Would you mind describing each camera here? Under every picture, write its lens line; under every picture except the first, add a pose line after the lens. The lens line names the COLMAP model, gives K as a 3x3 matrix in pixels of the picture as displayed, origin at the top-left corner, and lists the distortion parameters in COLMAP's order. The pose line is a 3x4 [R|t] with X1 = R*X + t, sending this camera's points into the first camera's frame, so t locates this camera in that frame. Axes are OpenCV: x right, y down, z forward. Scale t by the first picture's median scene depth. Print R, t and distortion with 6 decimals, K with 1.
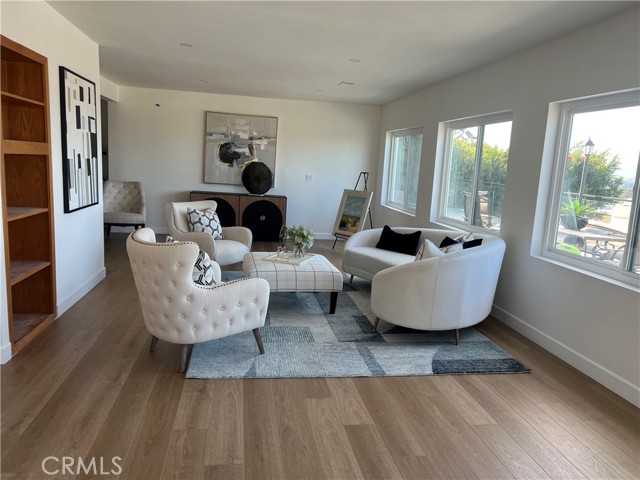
lens RADIAL K [[466.9, 0, 320.0], [0, 466.9, 240.0], [0, 0, 1]] dist [-0.002514, -0.004271]
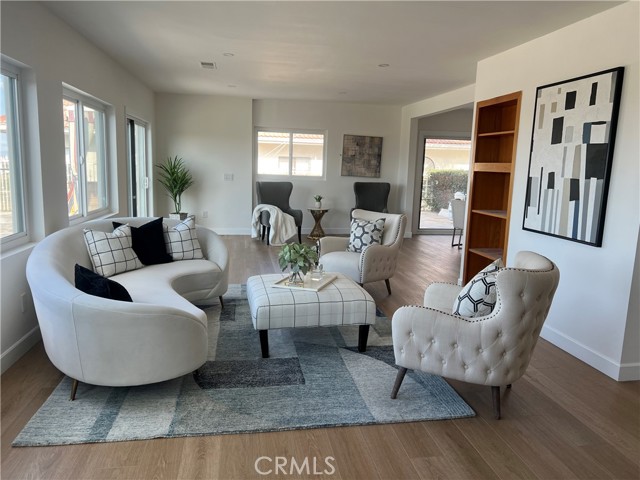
lens RADIAL K [[466.9, 0, 320.0], [0, 466.9, 240.0], [0, 0, 1]] dist [-0.002514, -0.004271]
pose [[-0.996297, -0.083844, -0.019030, -0.074683], [-0.085566, 0.945367, 0.314578, -0.319774], [-0.008385, 0.315041, -0.949041, 1.987394]]
